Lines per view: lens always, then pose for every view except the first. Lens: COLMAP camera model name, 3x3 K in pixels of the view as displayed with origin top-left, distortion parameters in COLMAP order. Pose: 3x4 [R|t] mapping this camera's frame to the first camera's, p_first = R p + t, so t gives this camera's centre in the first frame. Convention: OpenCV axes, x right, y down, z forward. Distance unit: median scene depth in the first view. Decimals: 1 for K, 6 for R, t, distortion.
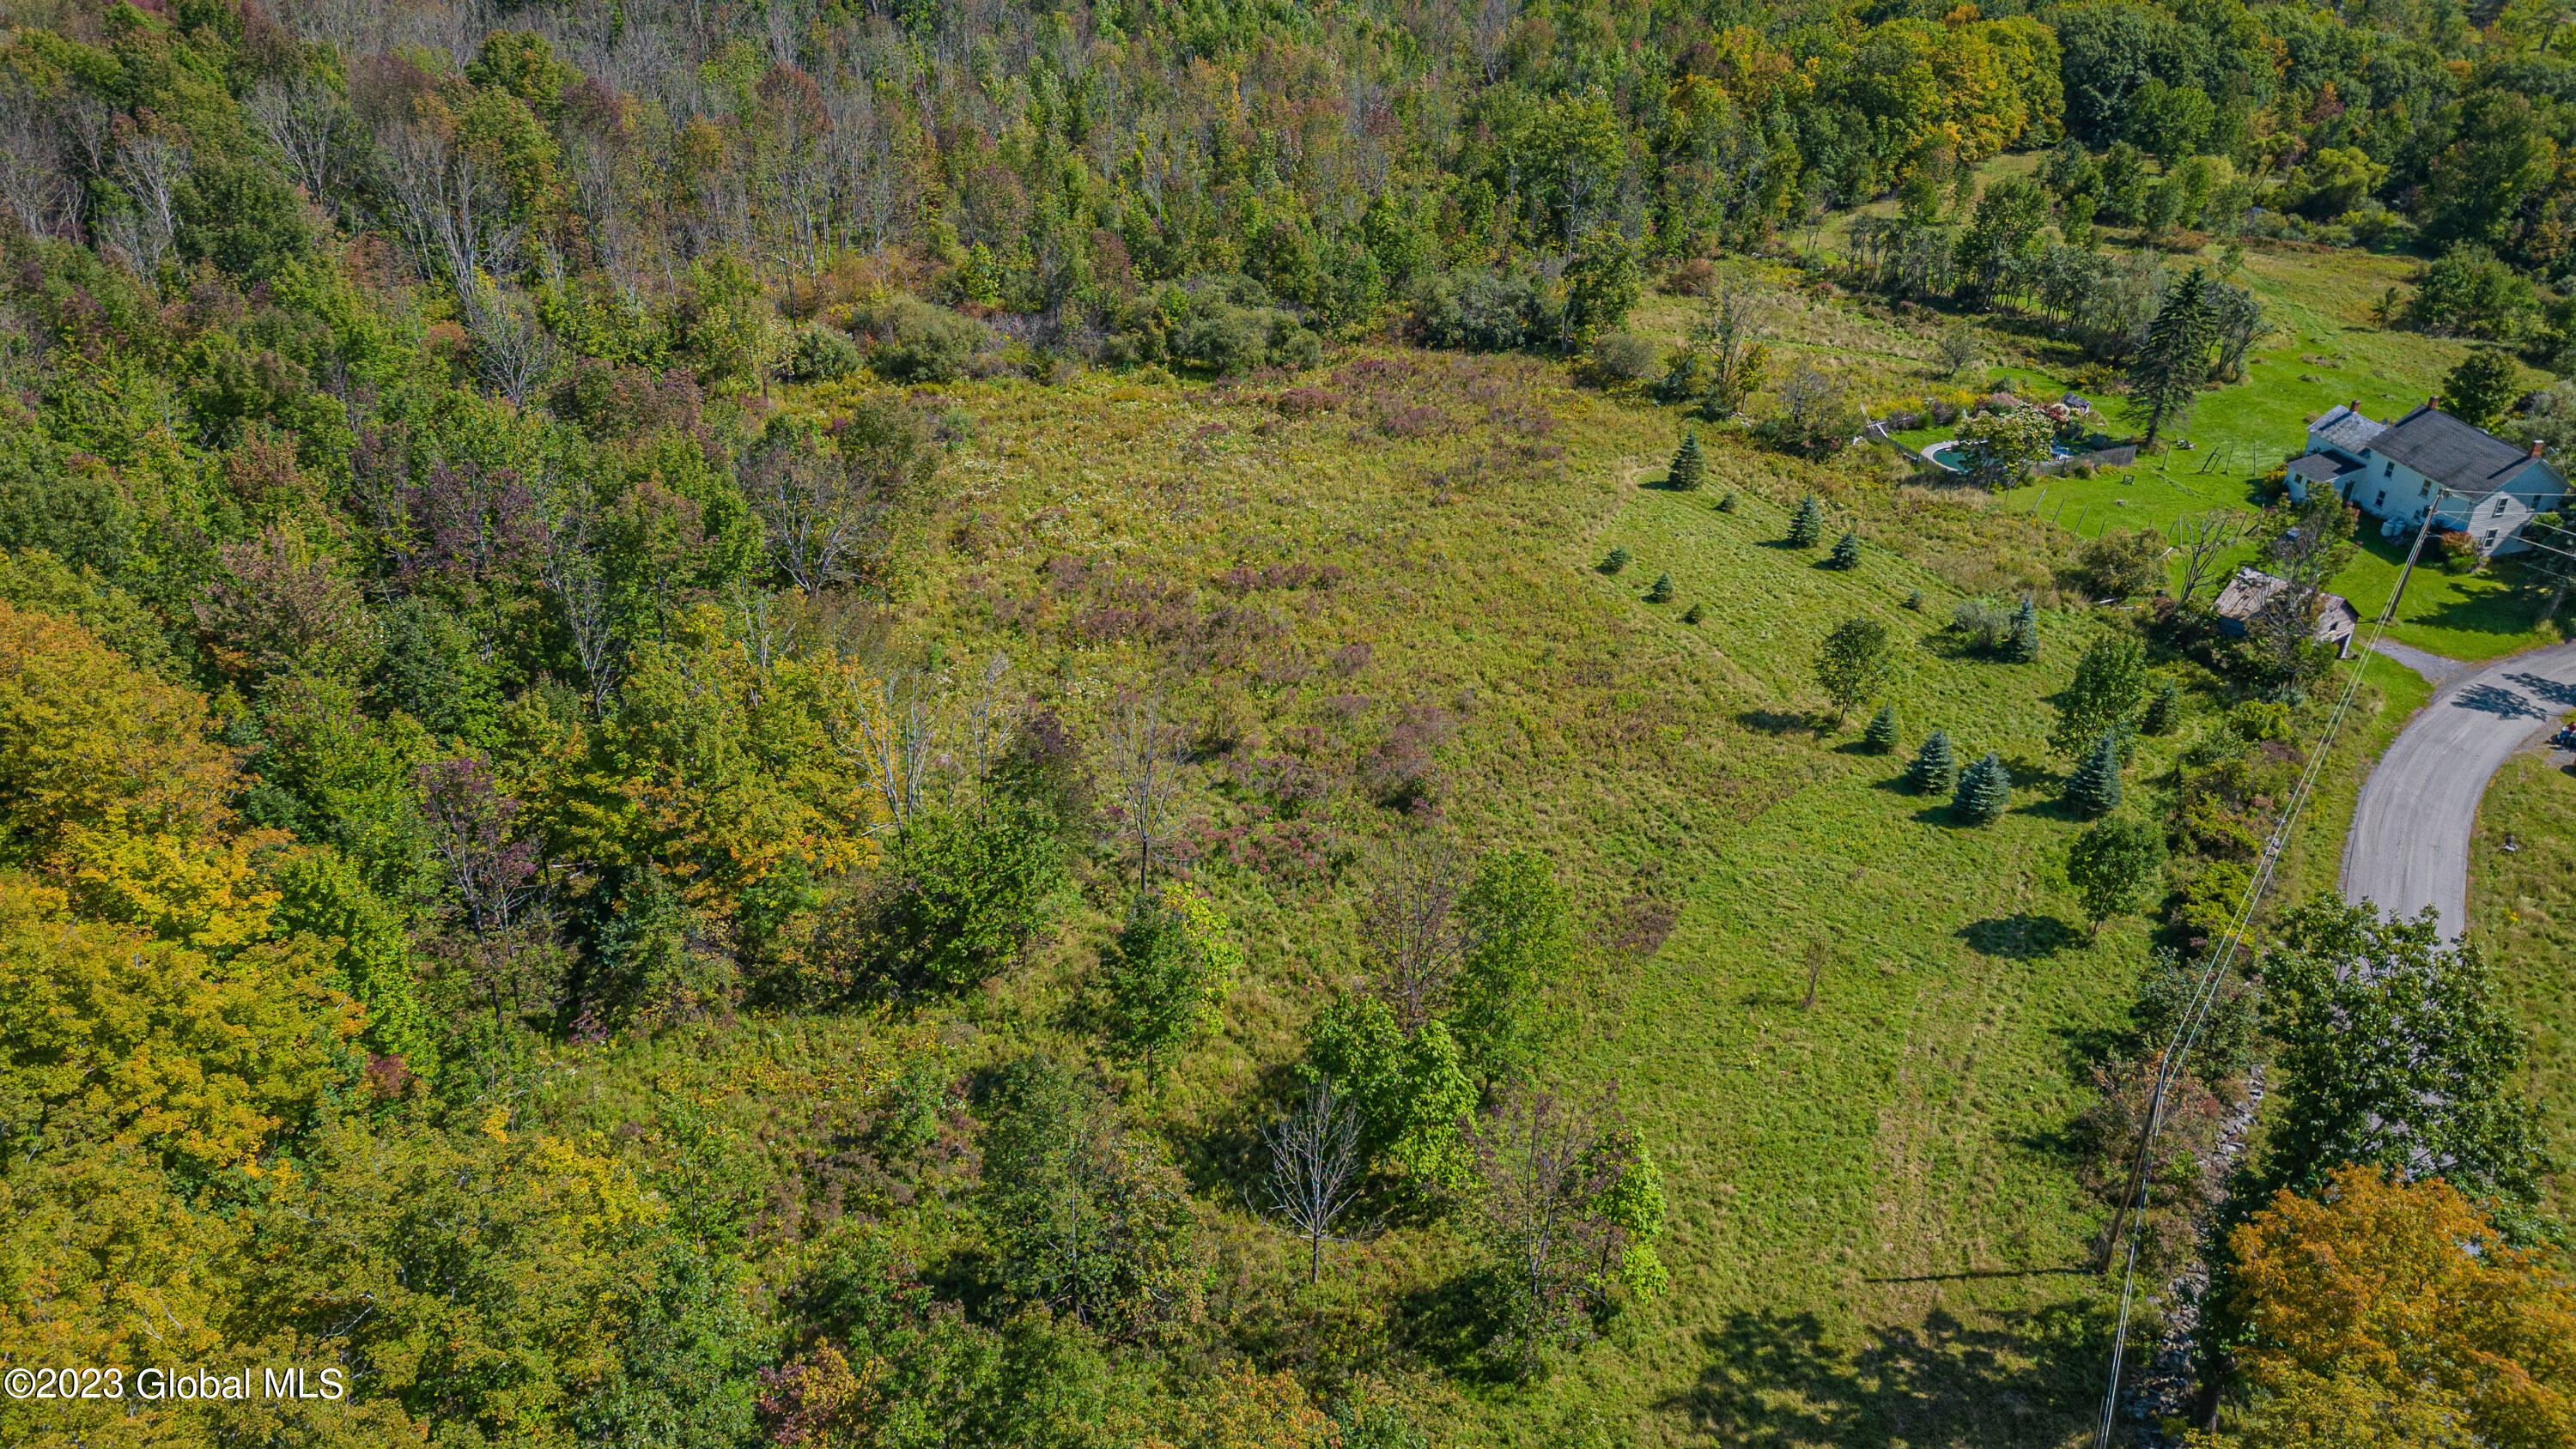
lens RADIAL K [[1800.1, 0, 1288.2], [0, 1800.1, 727.6], [0, 0, 1]] dist [0.070823, -0.071844]
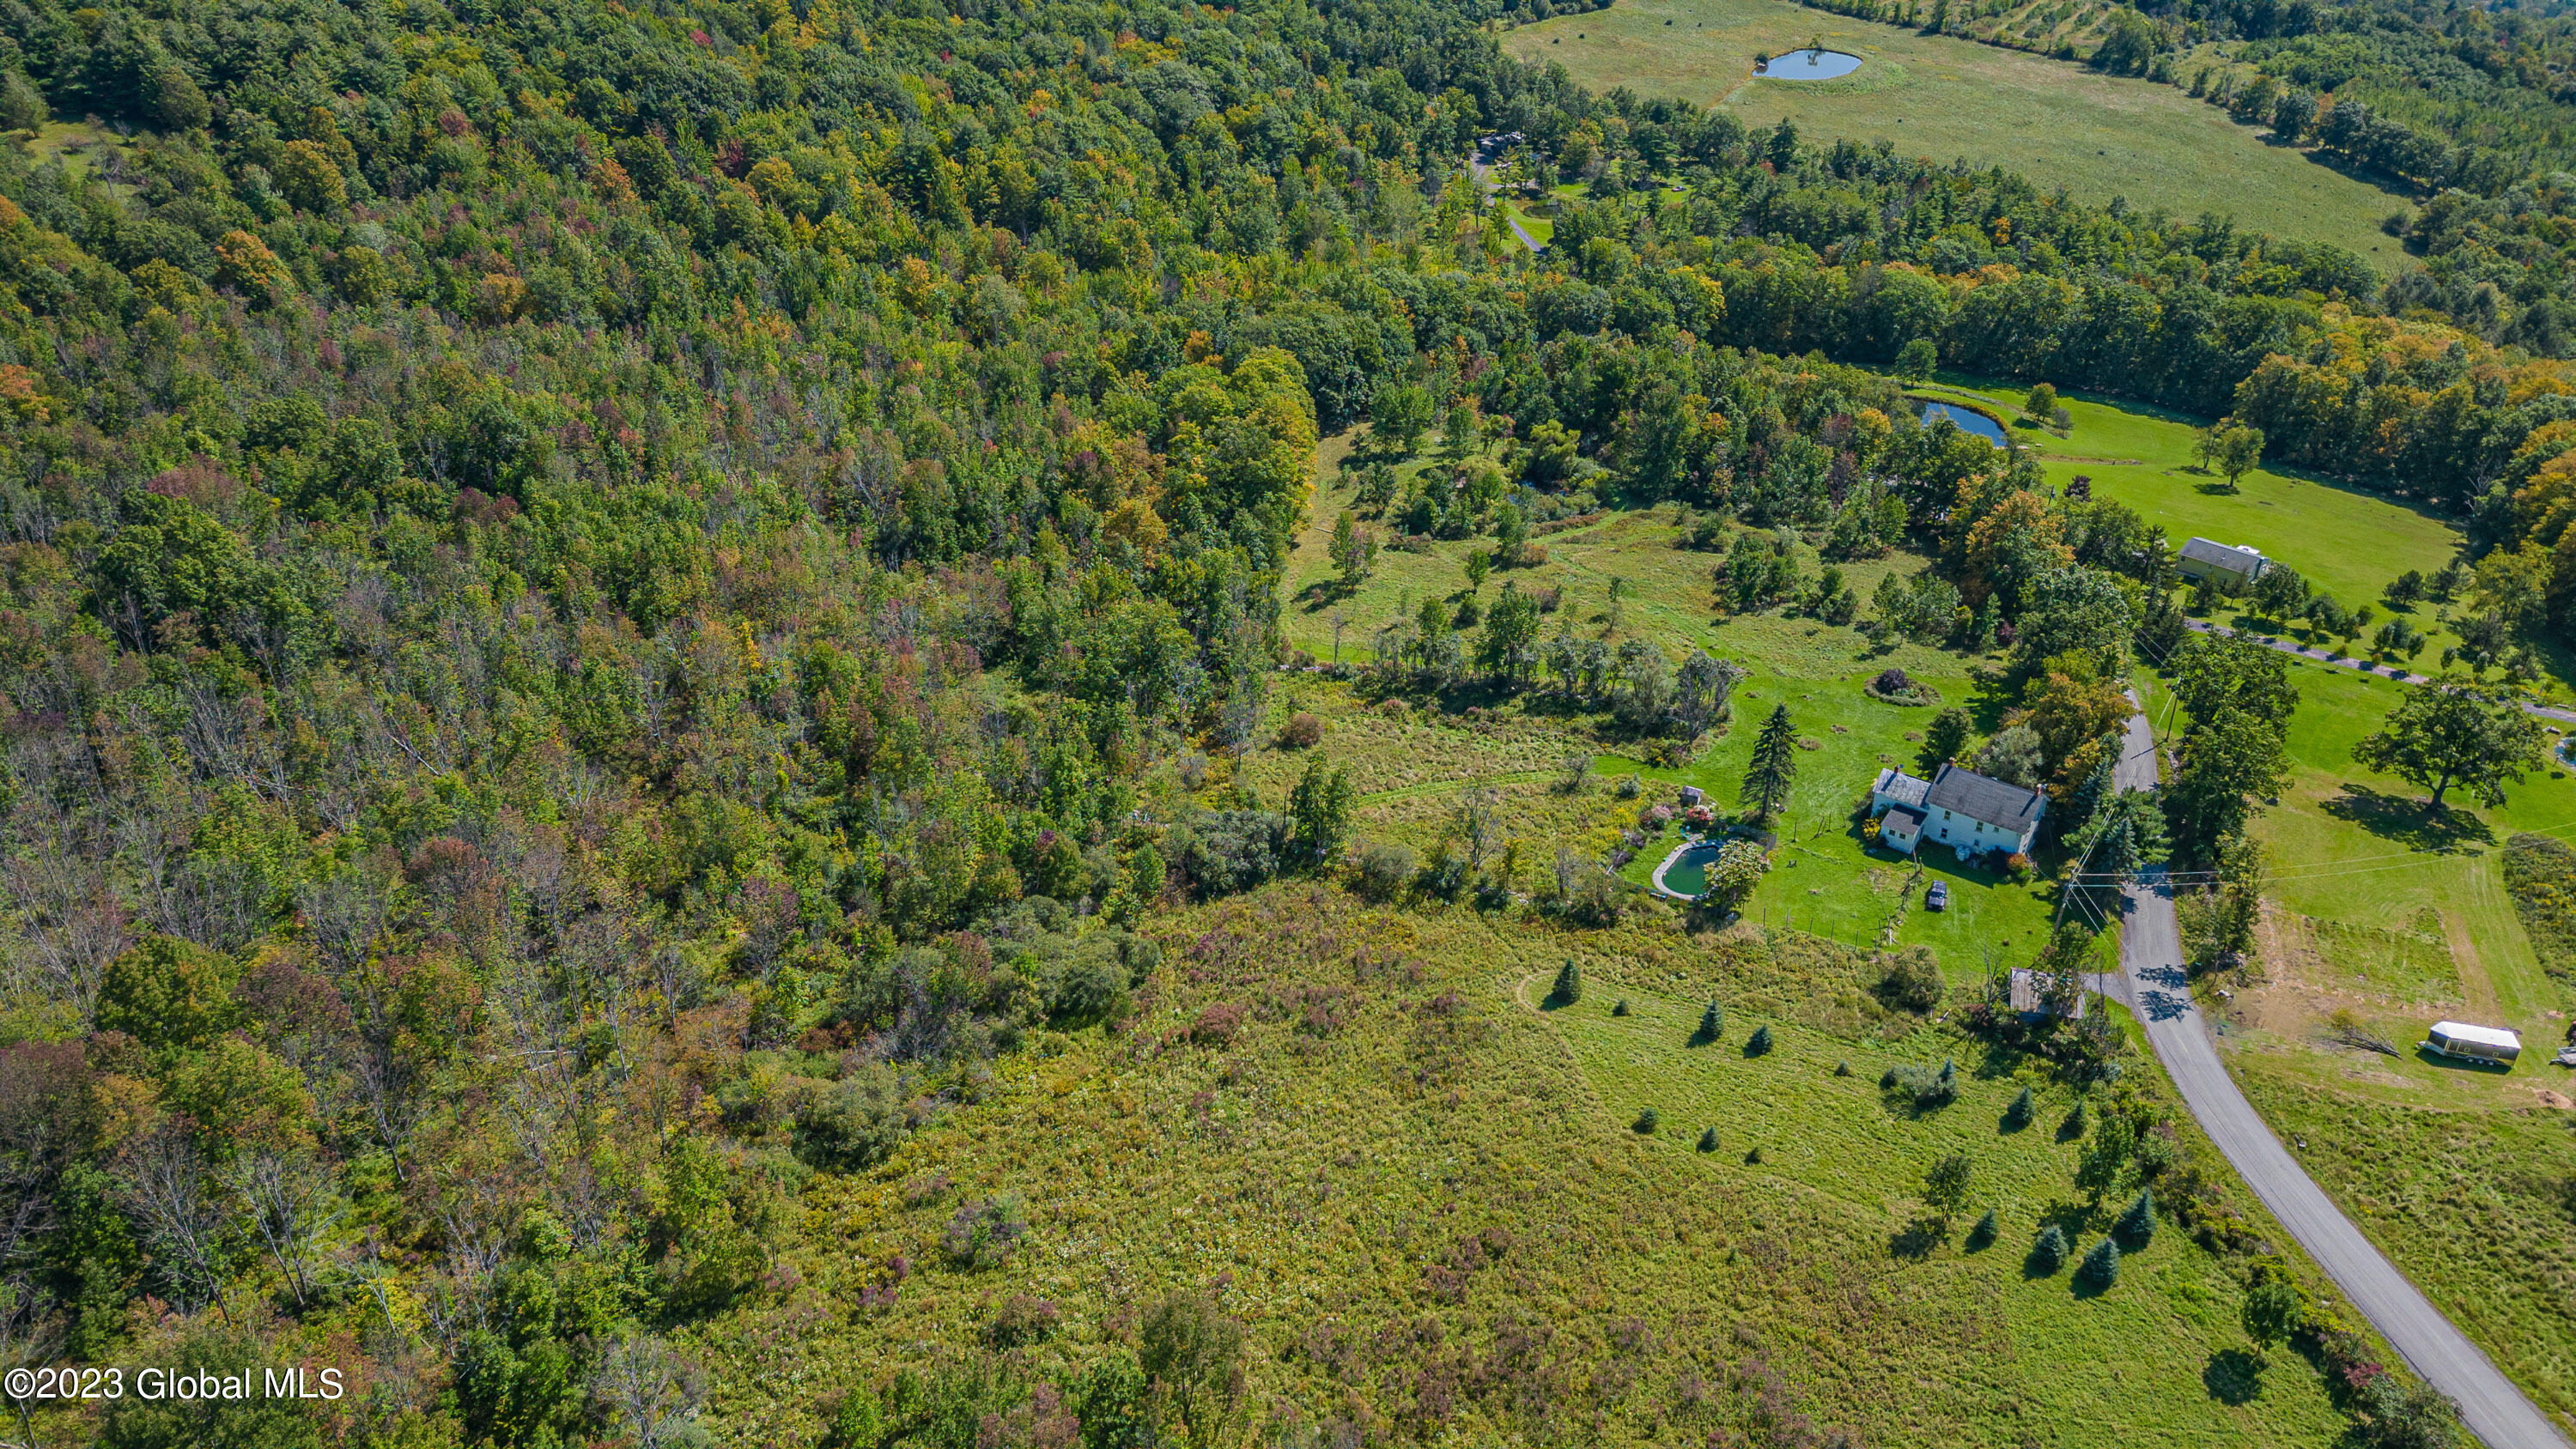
lens RADIAL K [[1800.1, 0, 1279.3], [0, 1800.1, 730.7], [0, 0, 1]] dist [0.070823, -0.071844]
pose [[0.801463, -0.320288, 0.505048, -0.505155], [0.324032, 0.942362, 0.083412, -0.473462], [-0.502653, 0.096800, 0.859051, 0.020145]]
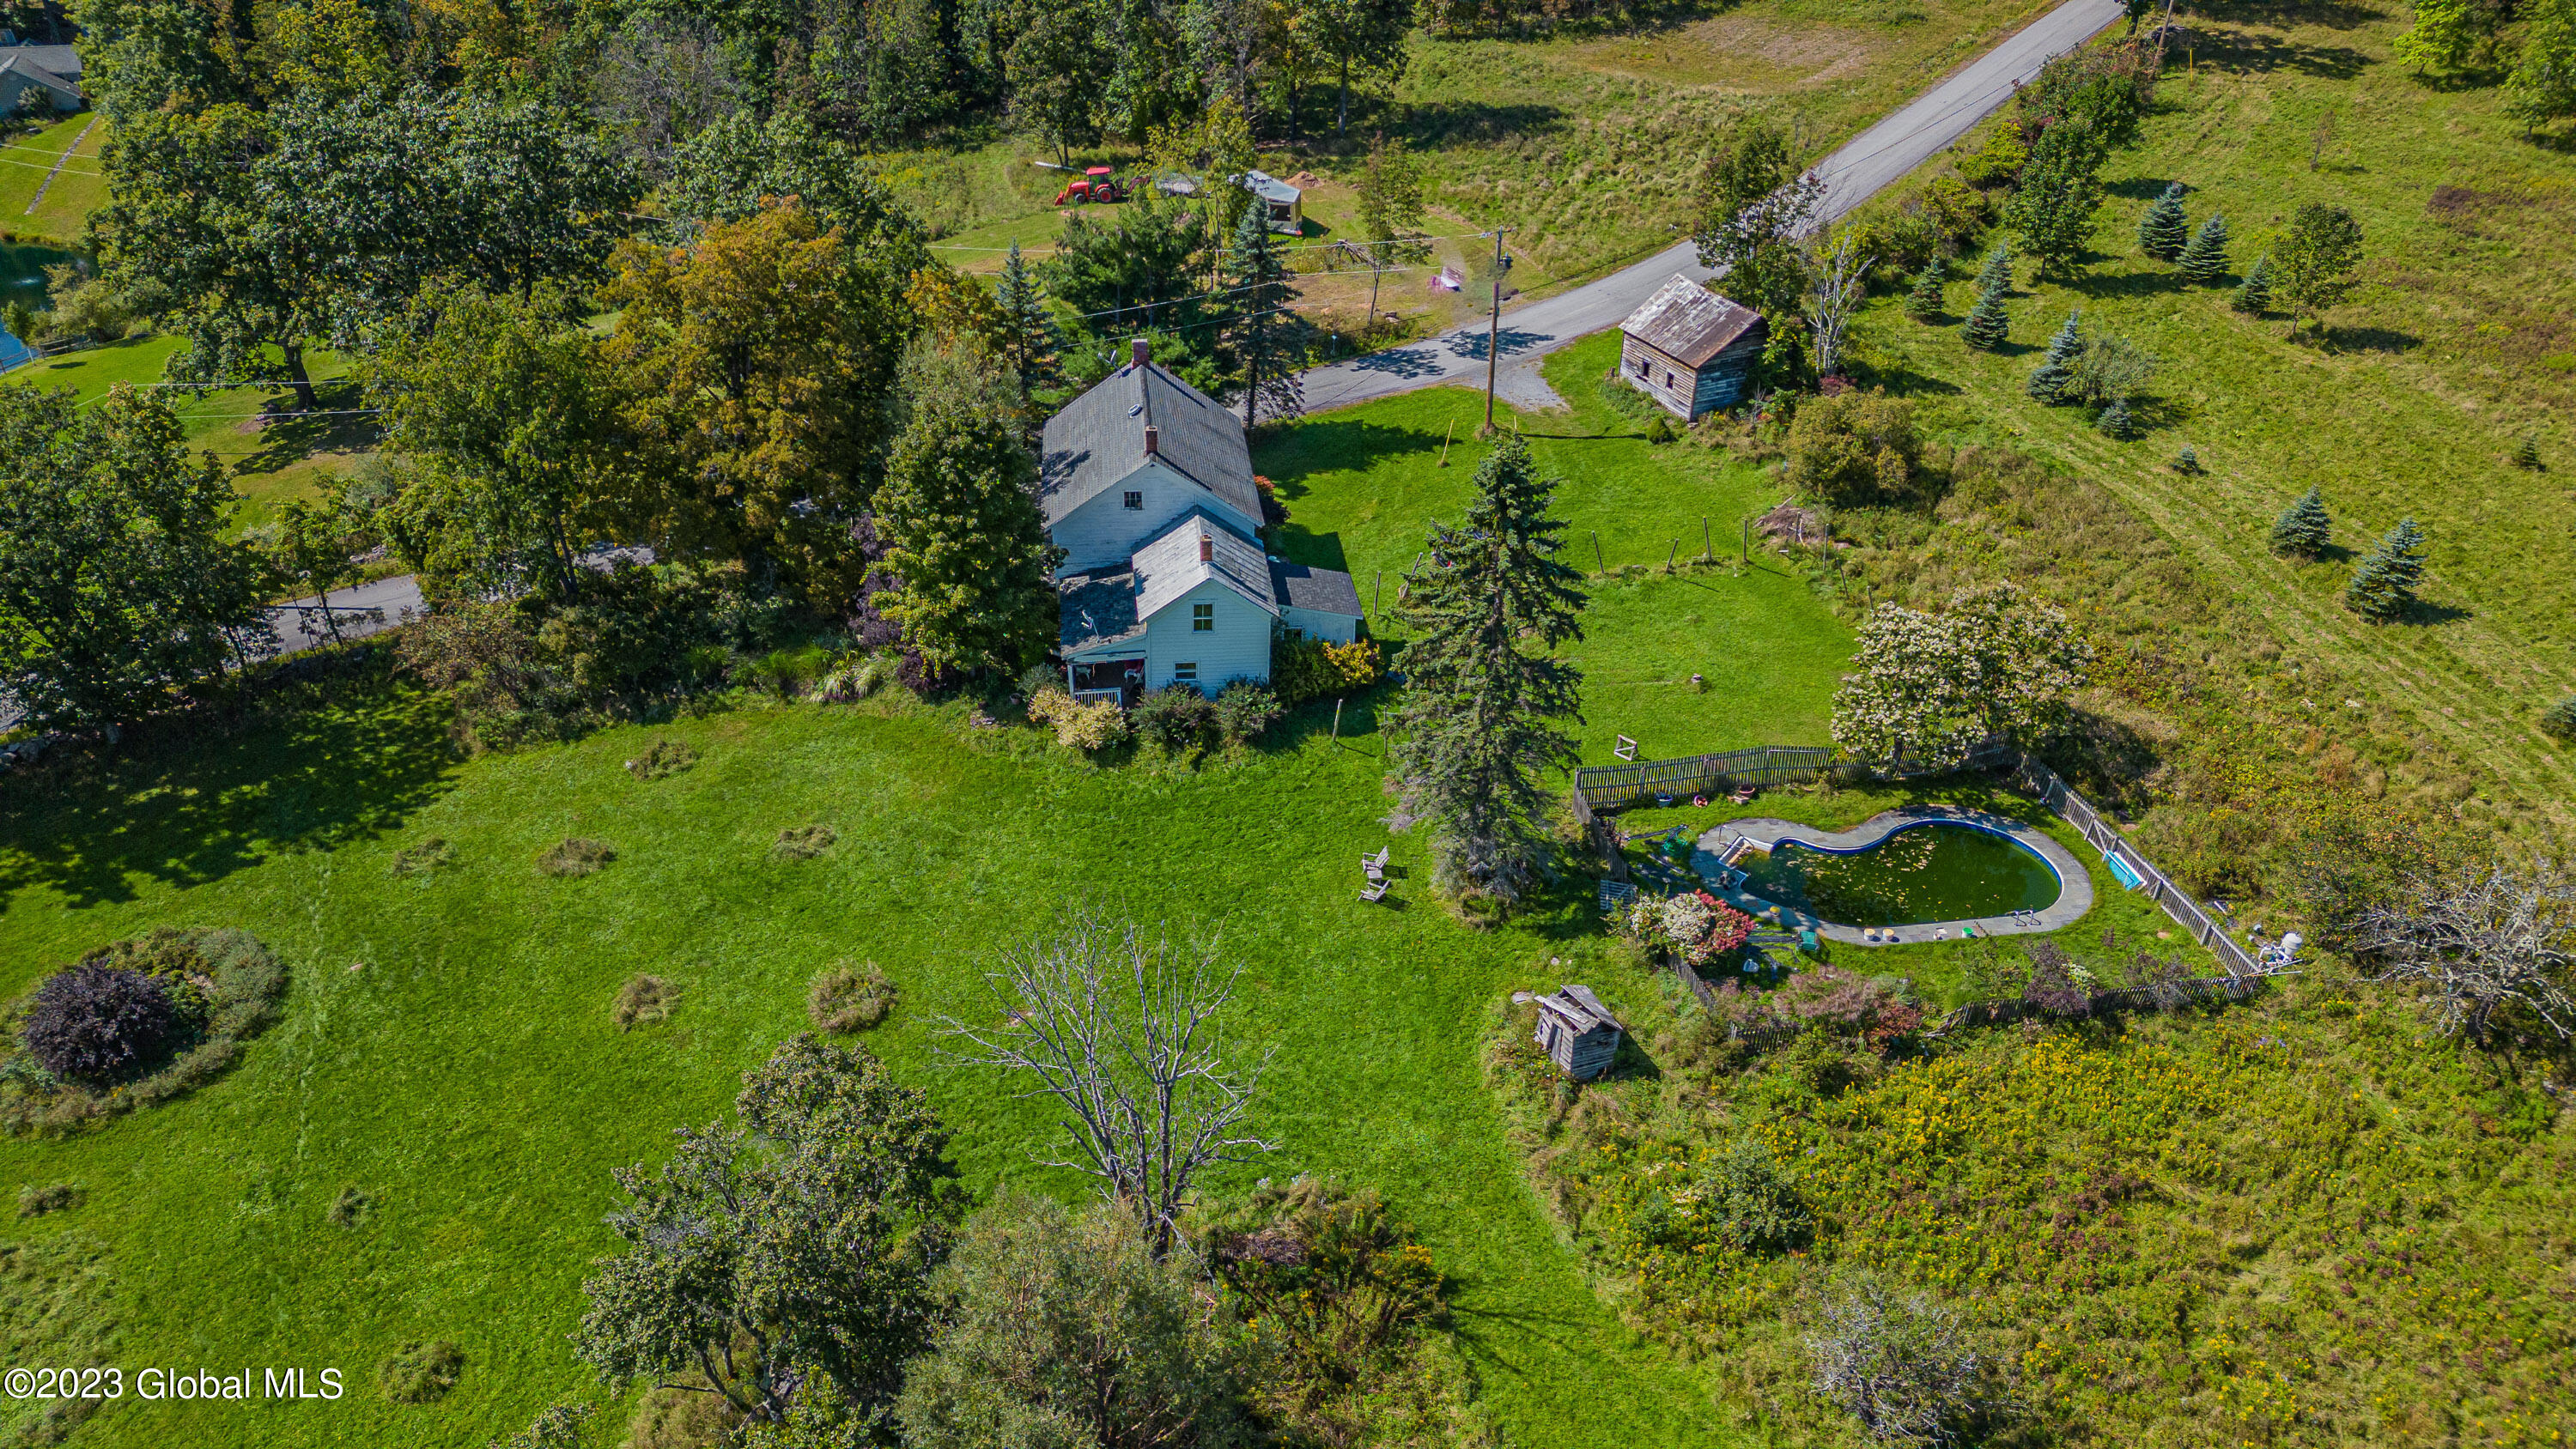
lens RADIAL K [[1800.1, 0, 1289.2], [0, 1800.1, 729.3], [0, 0, 1]] dist [0.070823, -0.071844]
pose [[-0.988197, -0.097668, 0.118012, 0.501500], [0.059584, 0.464652, 0.883487, -0.544694], [-0.141123, 0.880091, -0.453348, 1.229025]]
